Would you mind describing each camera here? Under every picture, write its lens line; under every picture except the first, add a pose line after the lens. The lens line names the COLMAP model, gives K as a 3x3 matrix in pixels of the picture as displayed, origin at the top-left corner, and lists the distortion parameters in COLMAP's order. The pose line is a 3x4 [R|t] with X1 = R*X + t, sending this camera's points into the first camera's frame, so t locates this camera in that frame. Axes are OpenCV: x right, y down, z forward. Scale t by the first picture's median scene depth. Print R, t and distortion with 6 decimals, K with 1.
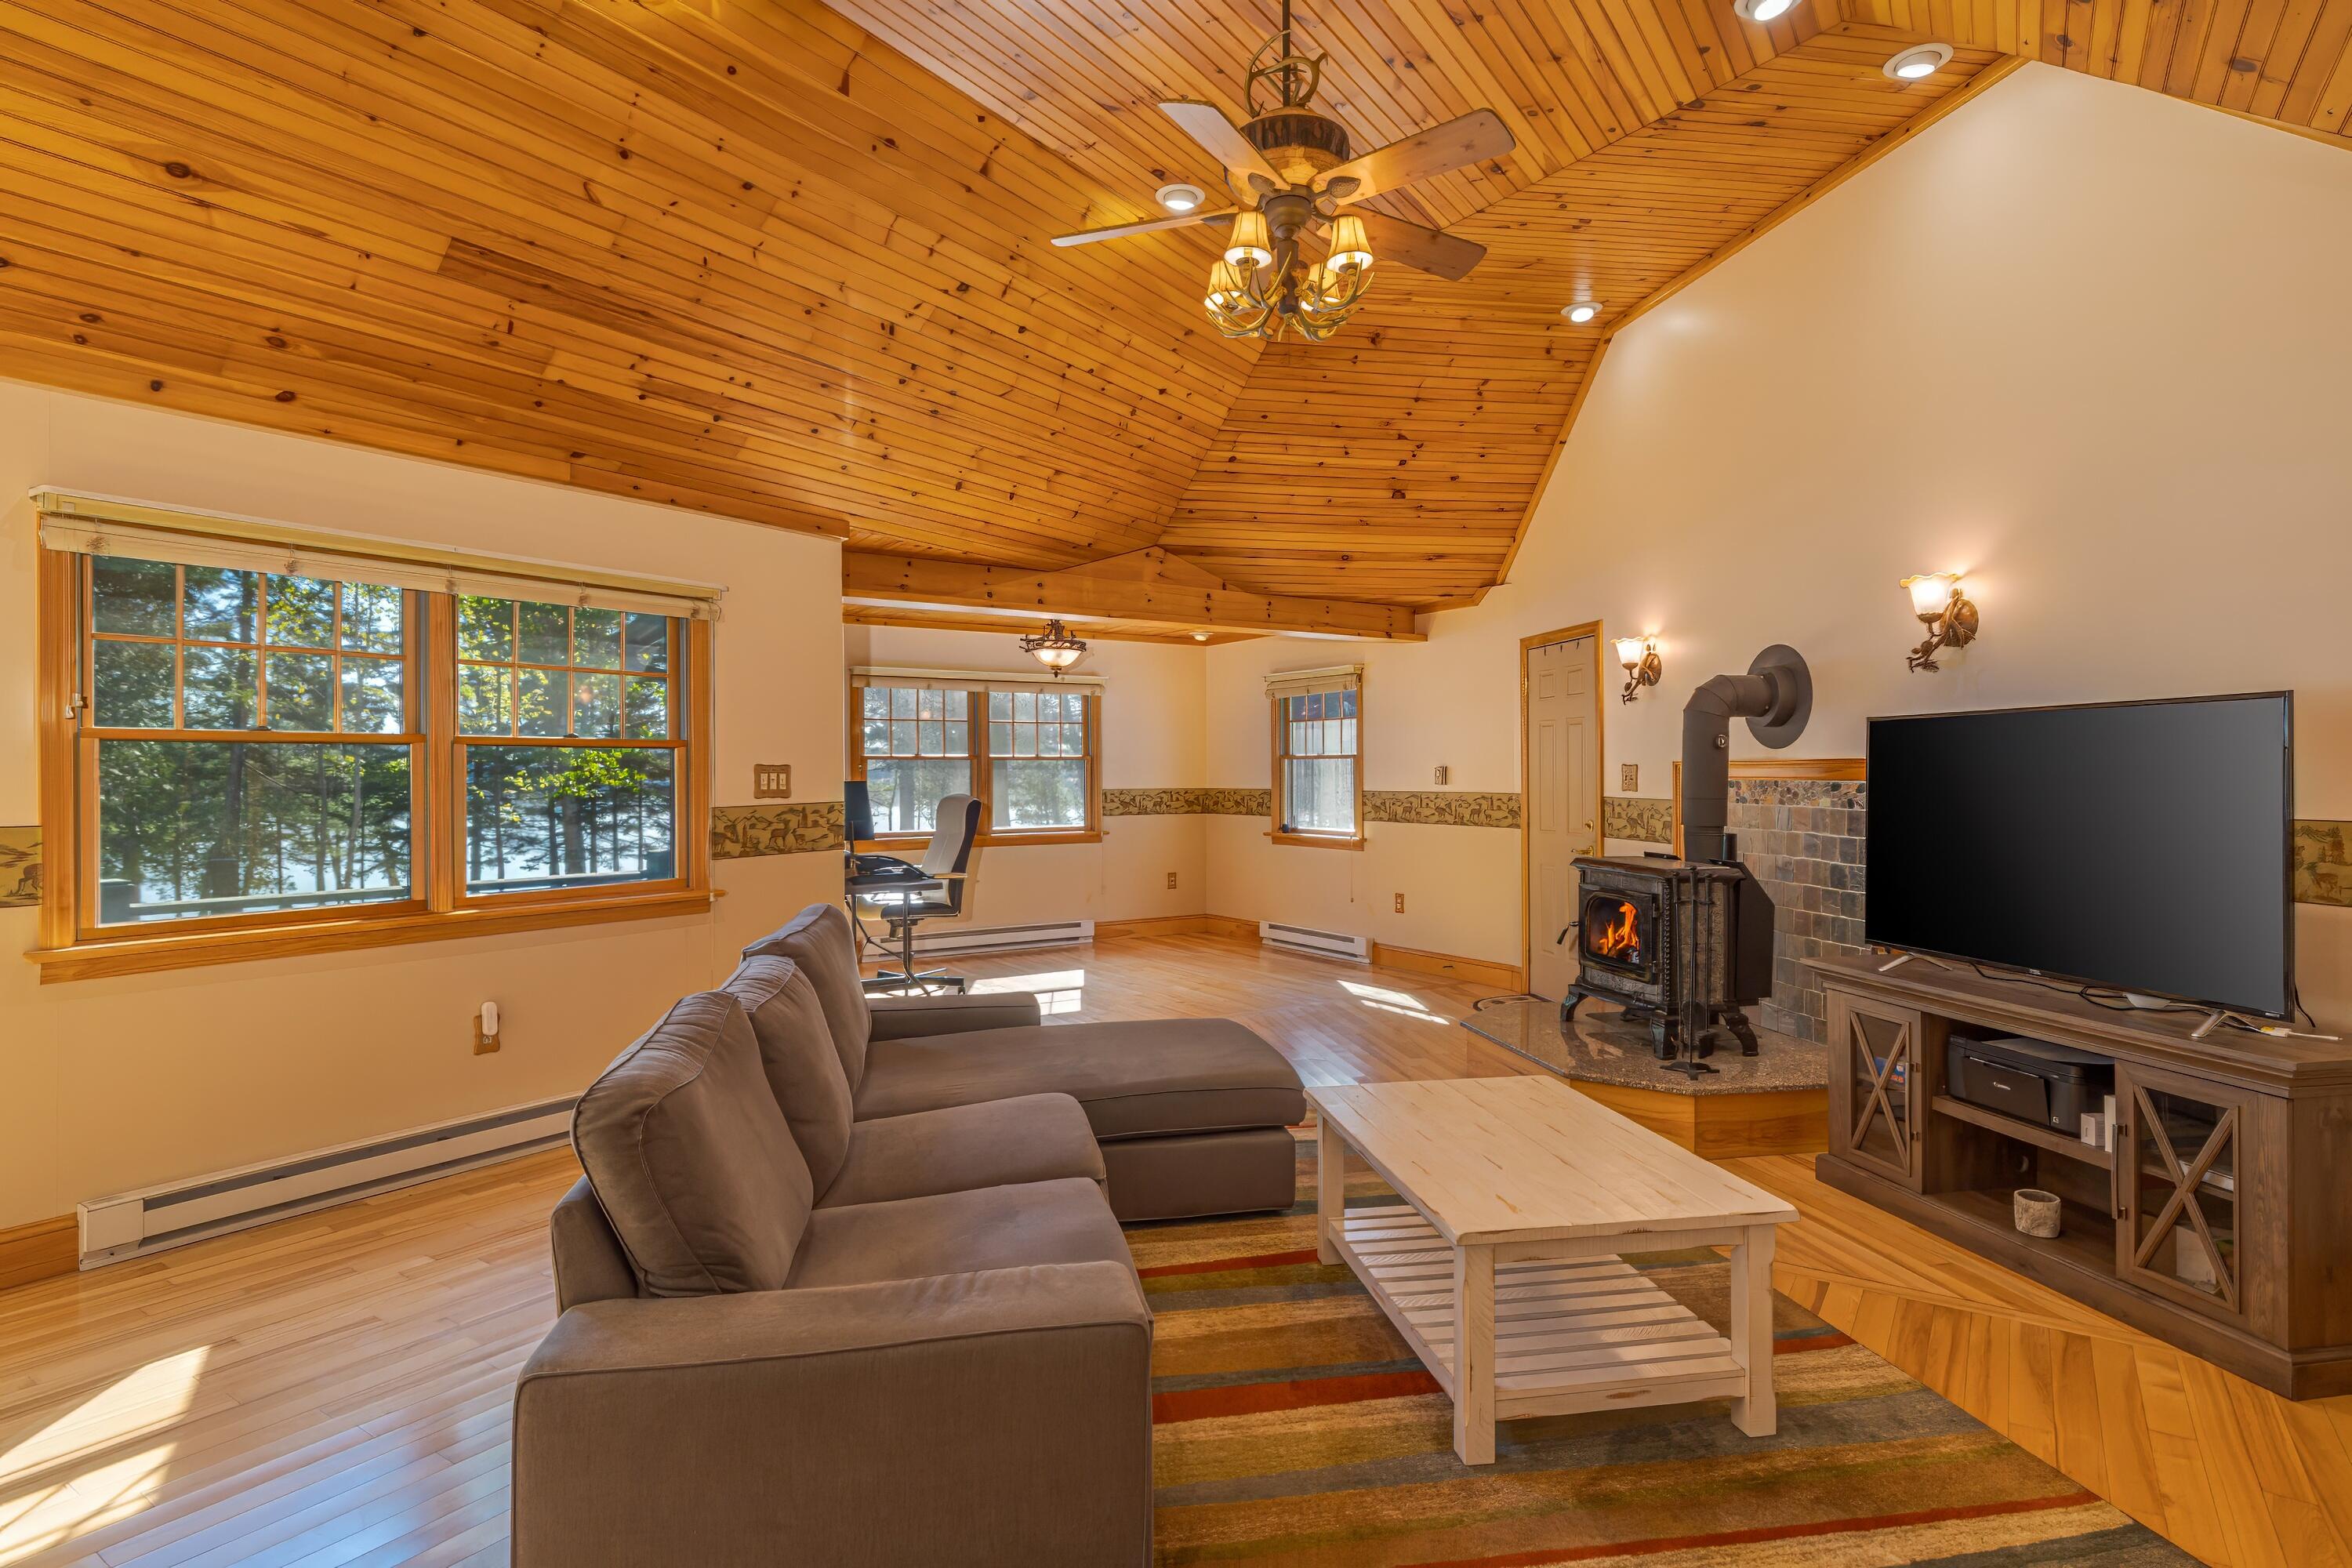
lens RADIAL K [[1220.6, 0, 1172.4], [0, 1220.6, 771.6], [0, 0, 1]] dist [-0.004446, -0.001174]
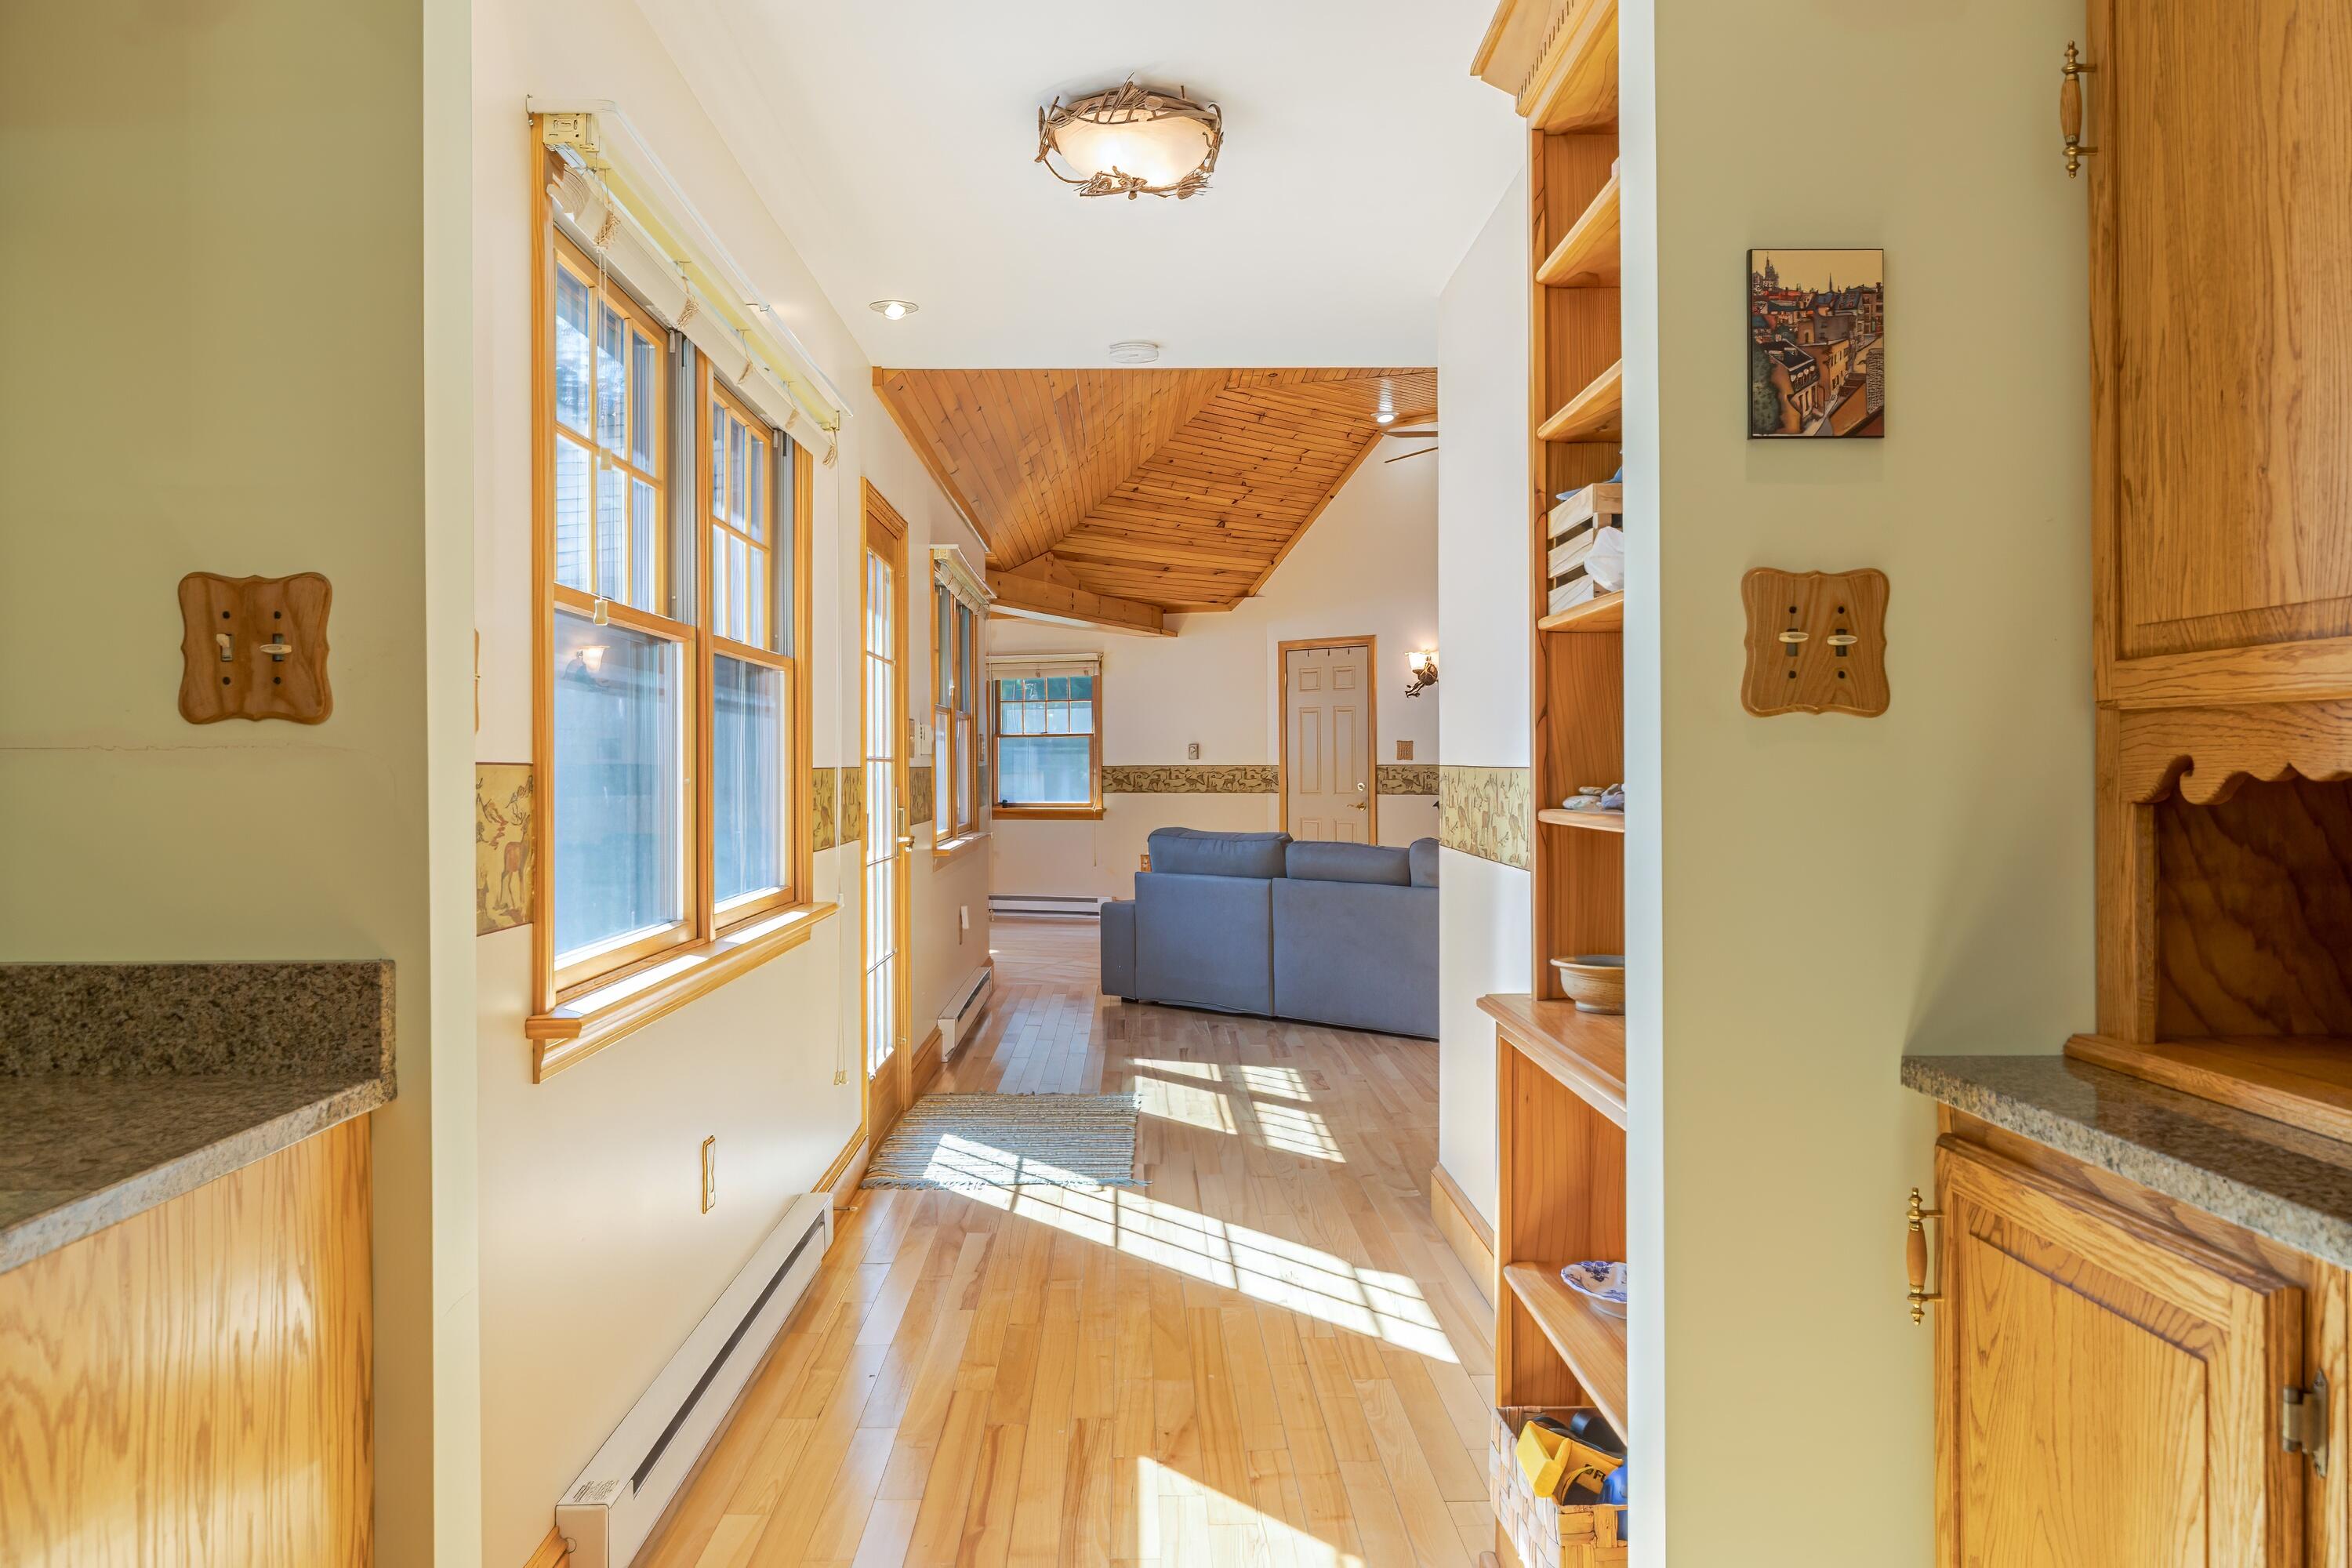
lens RADIAL K [[1814.4, 0, 1173.4], [0, 1814.4, 756.9], [0, 0, 1]] dist [0.001094, 0.000045]
pose [[0.807198, 0.001742, 0.590278, -0.990415], [0.002815, 0.999973, -0.006801, 0.024055], [-0.590274, 0.007151, 0.807171, -0.486263]]
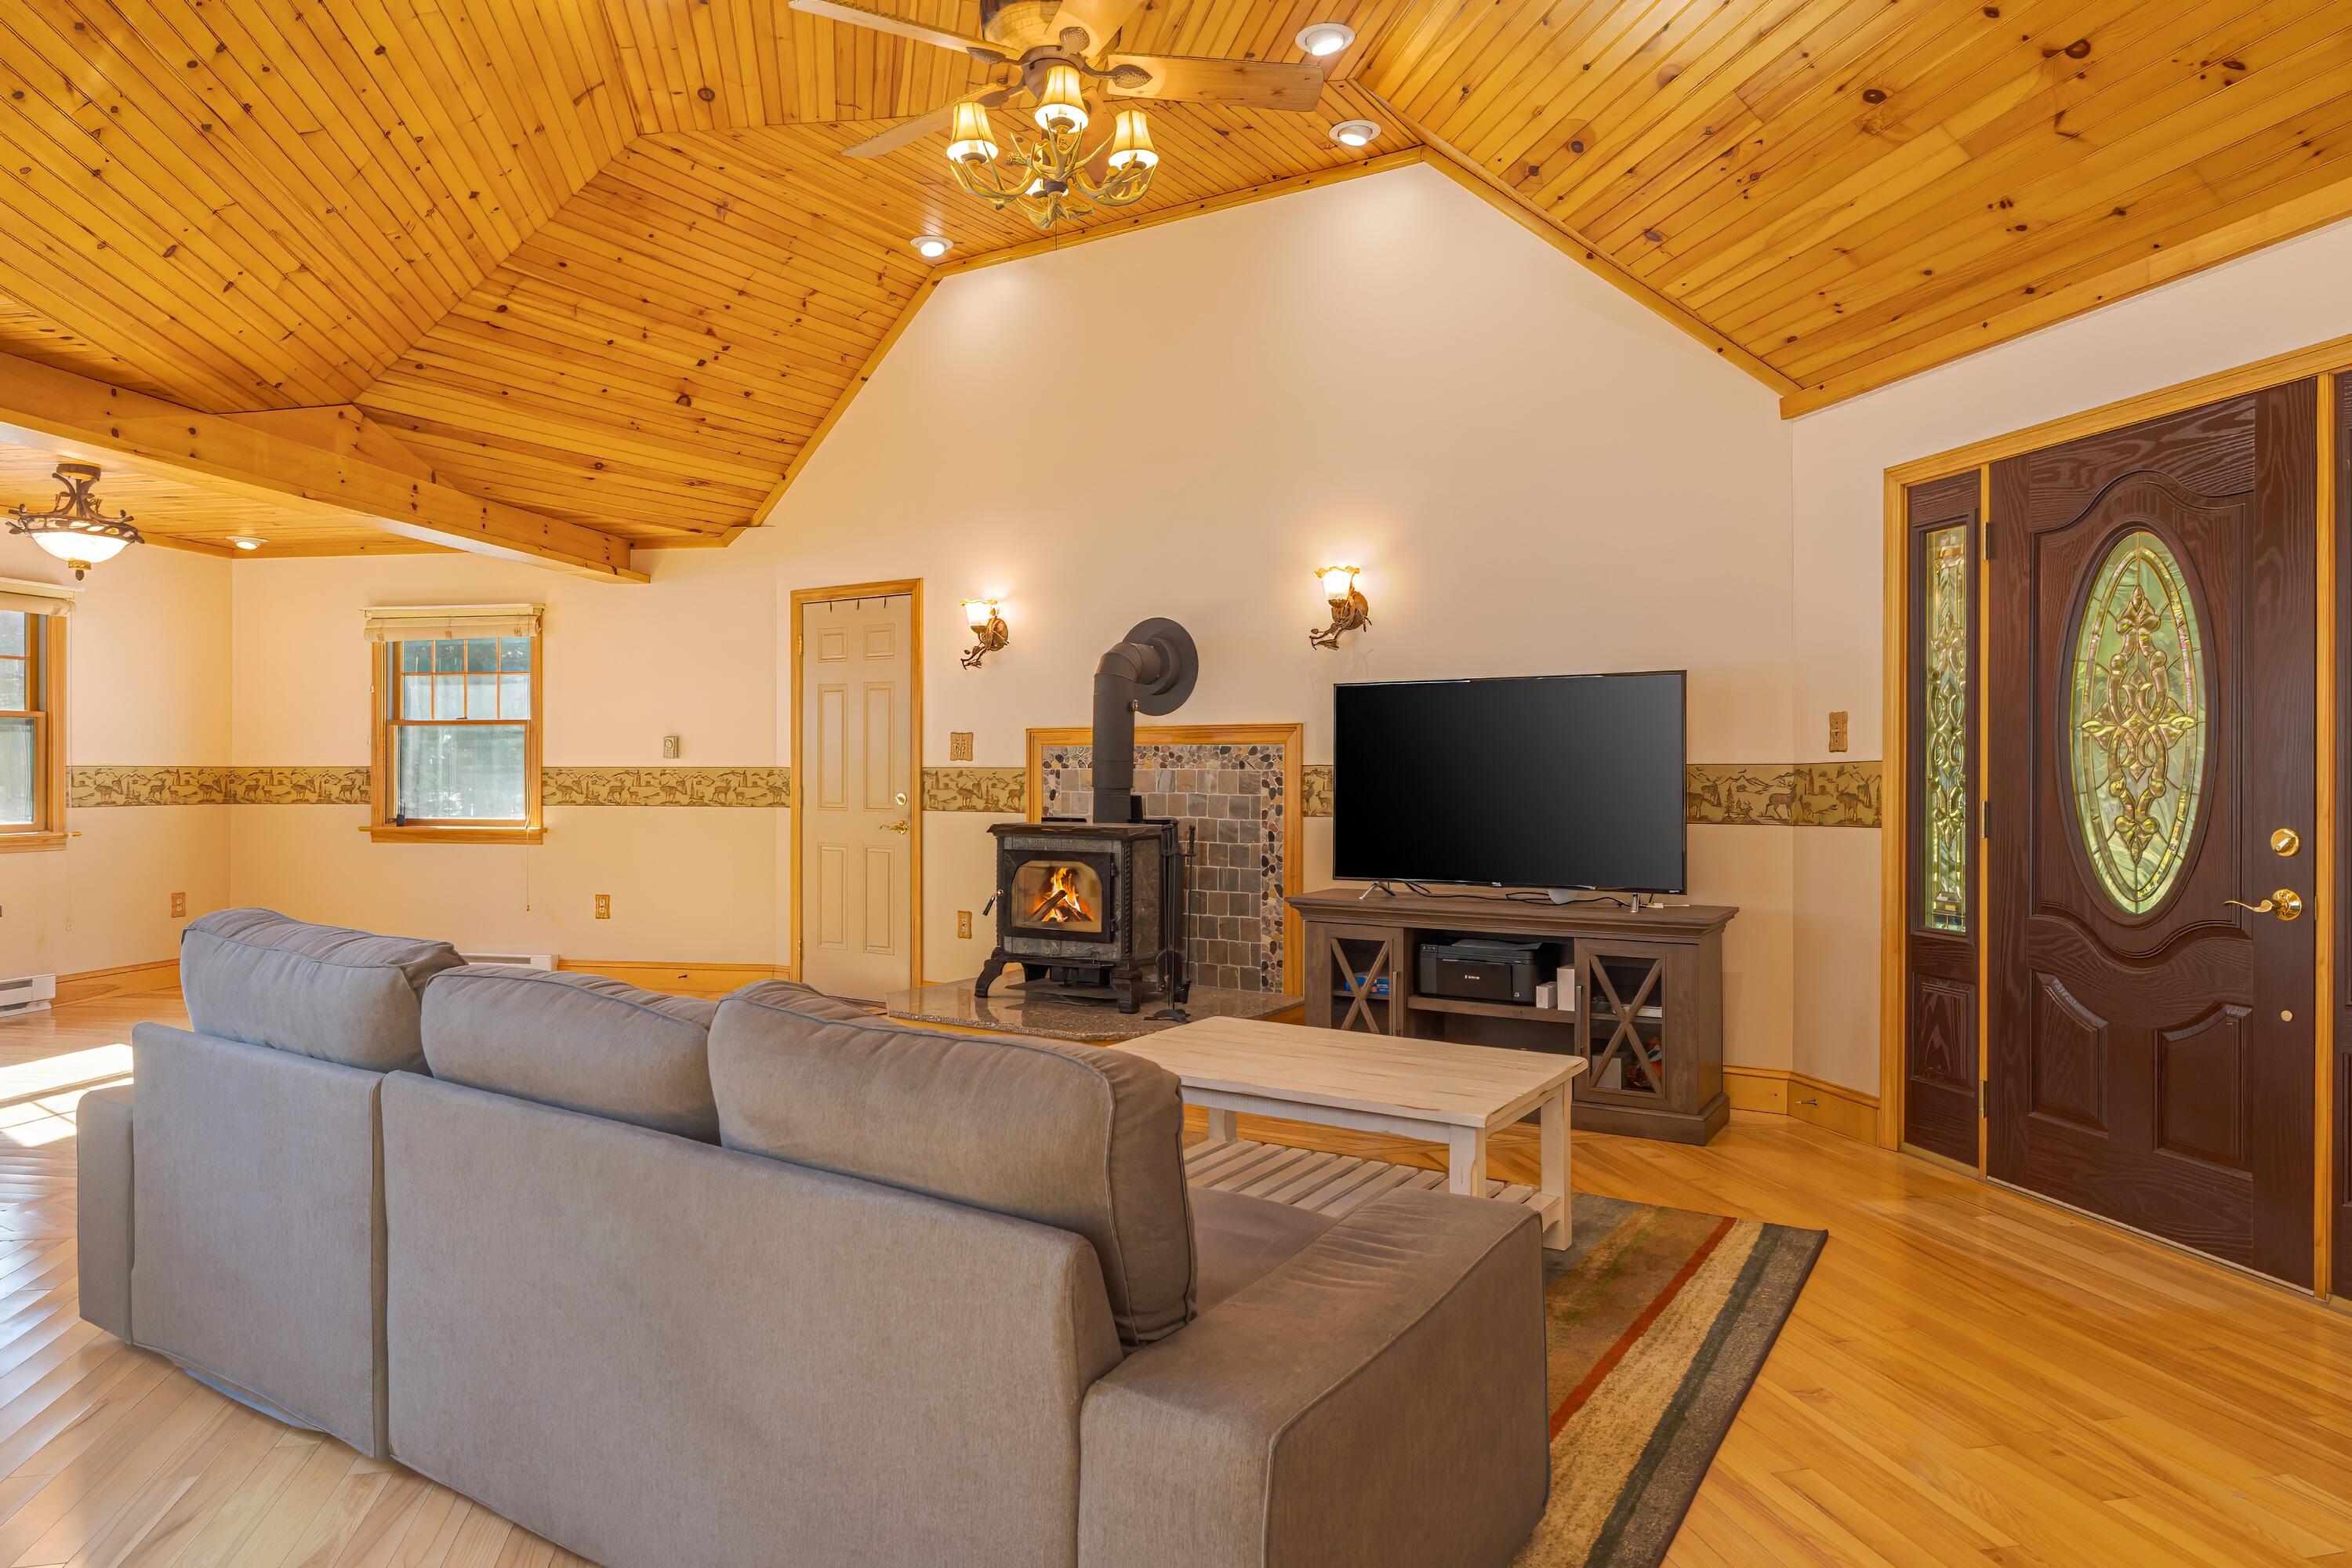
lens RADIAL K [[1419.0, 0, 1172.4], [0, 1419.0, 770.4], [0, 0, 1]] dist [-0.002267, -0.000150]
pose [[0.674701, 0.006431, 0.738063, -0.308727], [-0.004306, 0.999979, -0.004777, 0.026289], [-0.738079, 0.000045, 0.674715, 0.119260]]
